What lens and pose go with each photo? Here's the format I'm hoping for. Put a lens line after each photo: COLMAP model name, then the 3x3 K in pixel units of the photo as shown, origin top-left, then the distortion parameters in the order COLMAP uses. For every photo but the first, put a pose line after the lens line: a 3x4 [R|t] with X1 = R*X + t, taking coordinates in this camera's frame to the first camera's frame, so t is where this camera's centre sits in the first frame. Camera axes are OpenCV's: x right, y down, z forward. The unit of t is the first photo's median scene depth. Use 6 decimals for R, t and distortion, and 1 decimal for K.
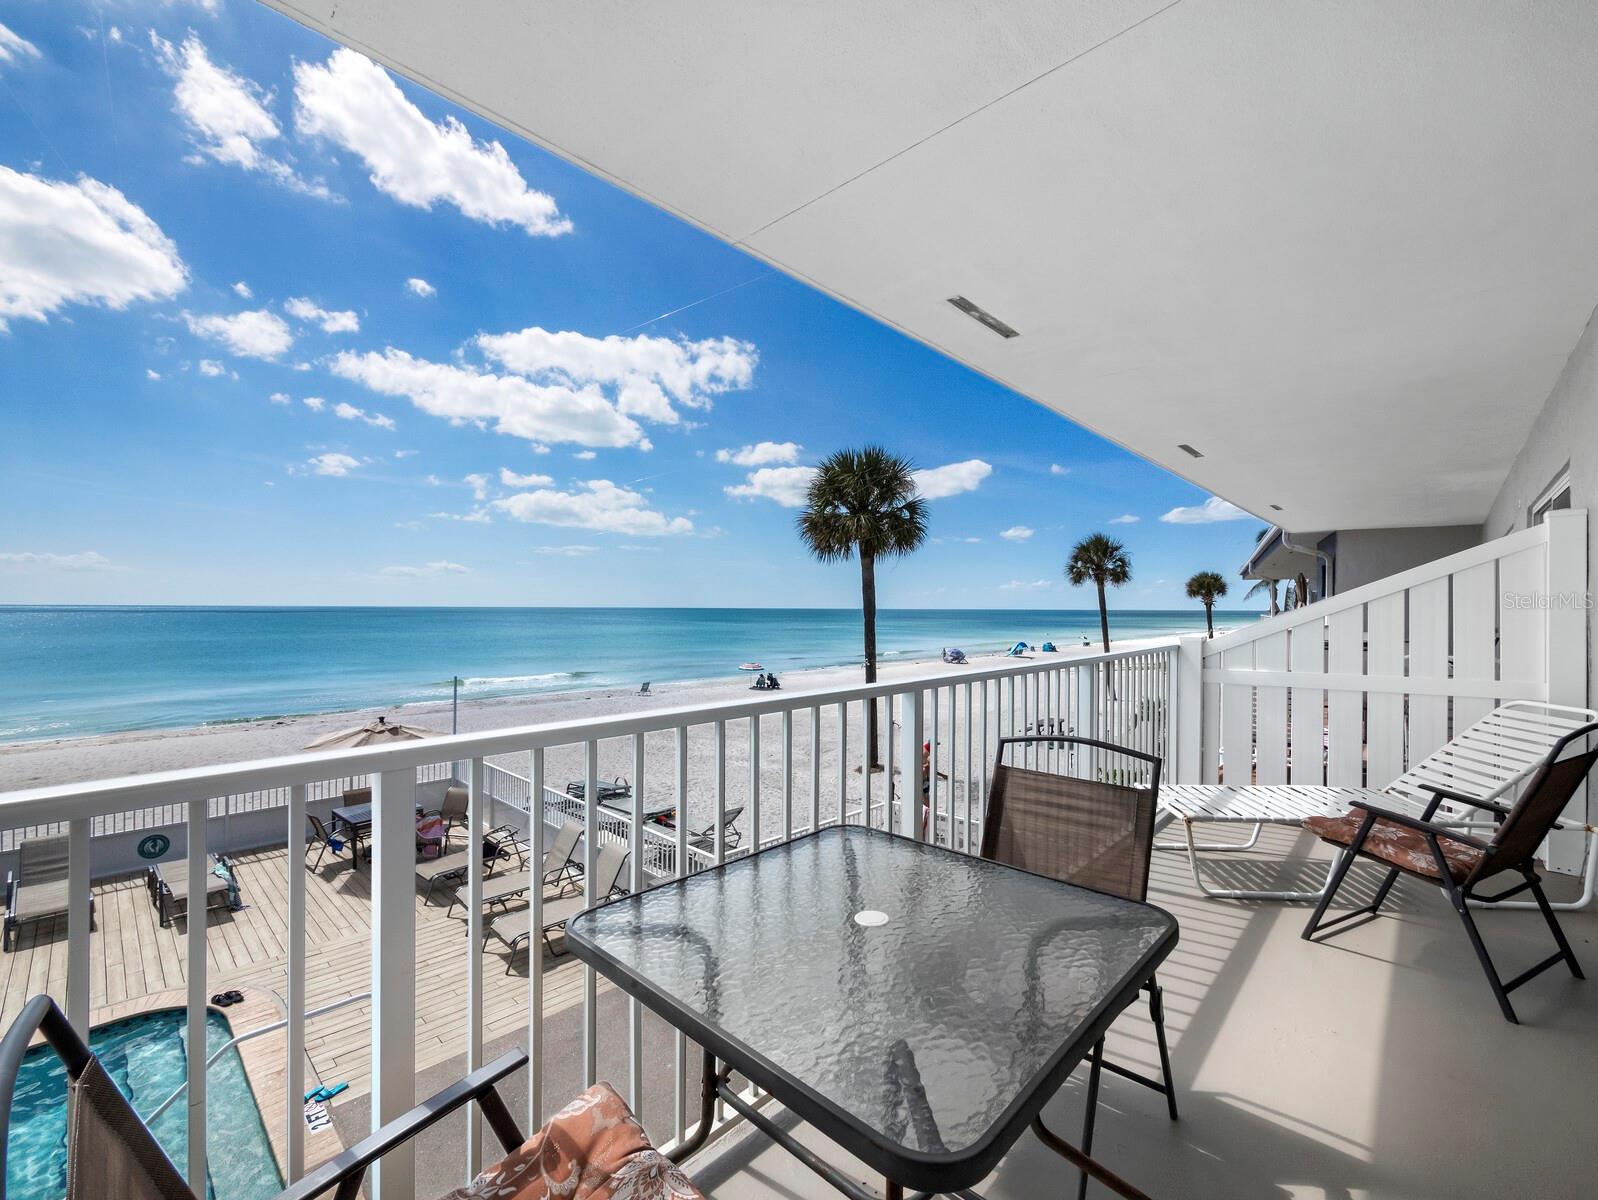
lens RADIAL K [[670.6, 0, 802.6], [0, 670.6, 594.7], [0, 0, 1]] dist [-0.004257, -0.000203]
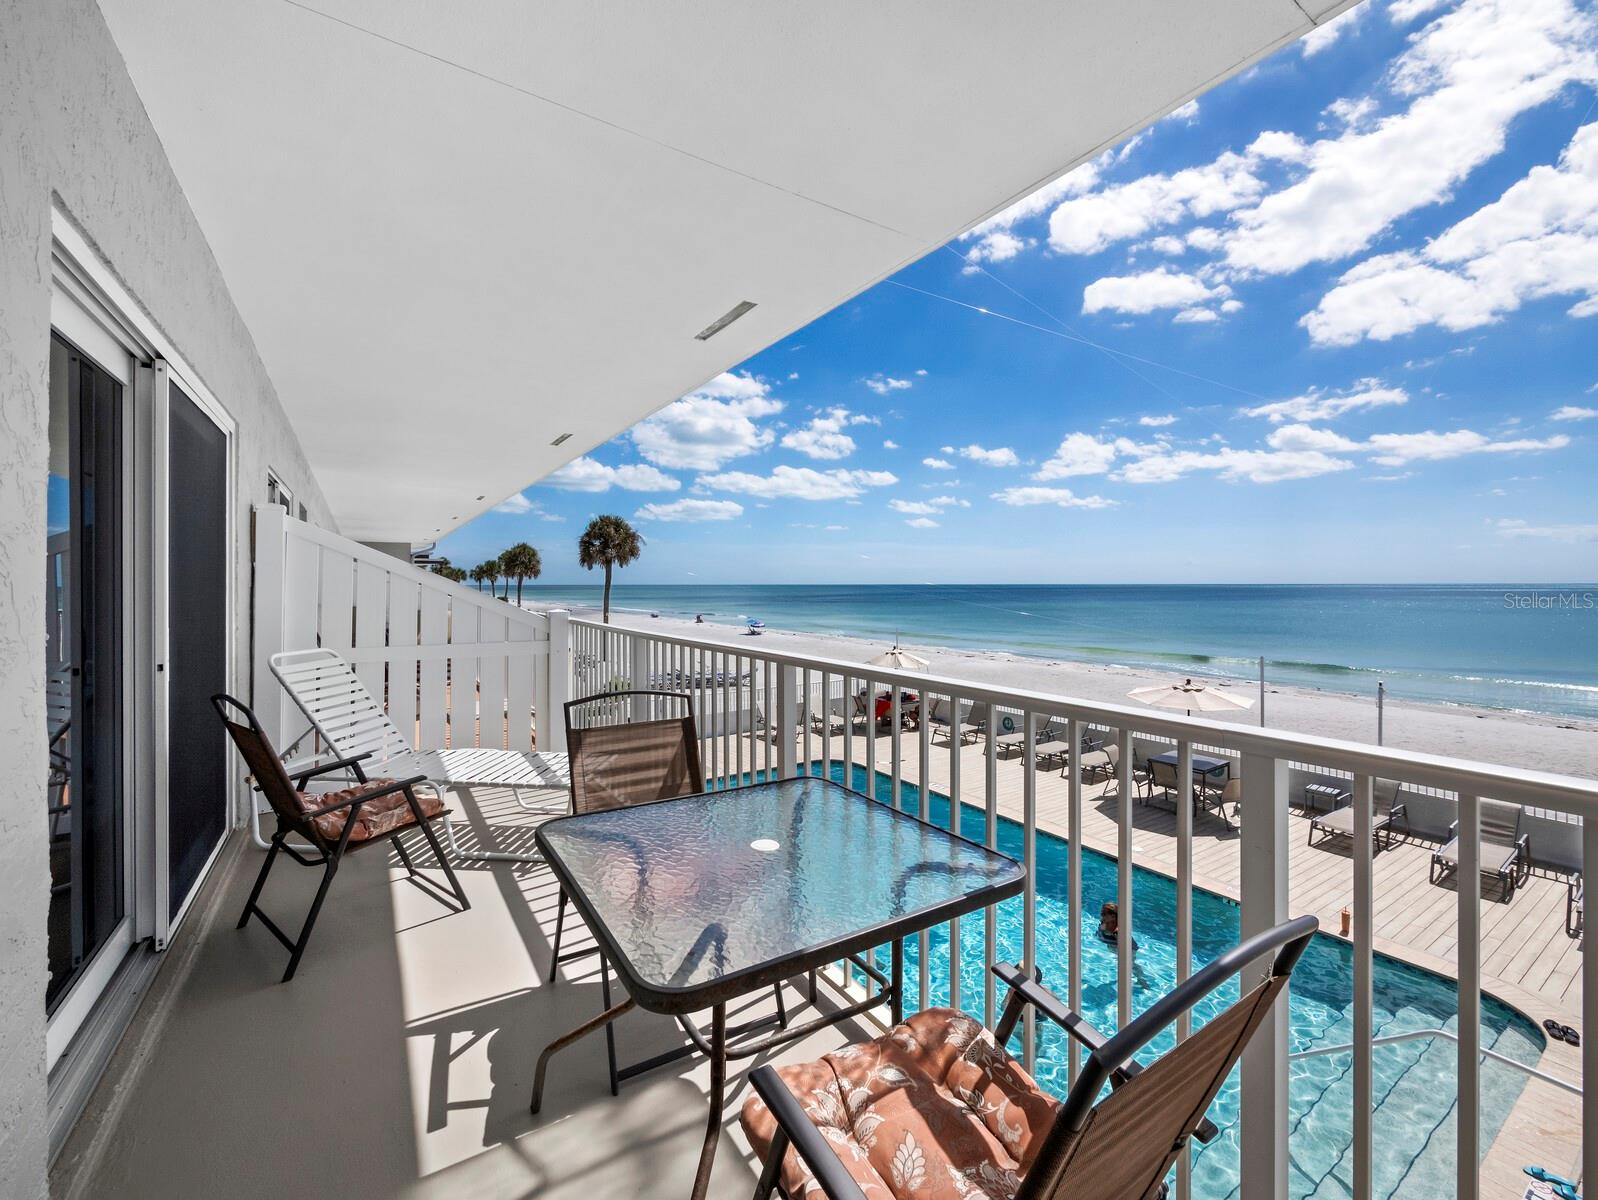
lens RADIAL K [[670.6, 0, 802.6], [0, 670.6, 594.7], [0, 0, 1]] dist [-0.004257, -0.000203]
pose [[-0.273463, 0.007897, -0.961850, 1.463858], [0.018964, 0.999816, 0.002817, 0.036695], [0.961696, -0.017470, -0.273562, 1.613659]]
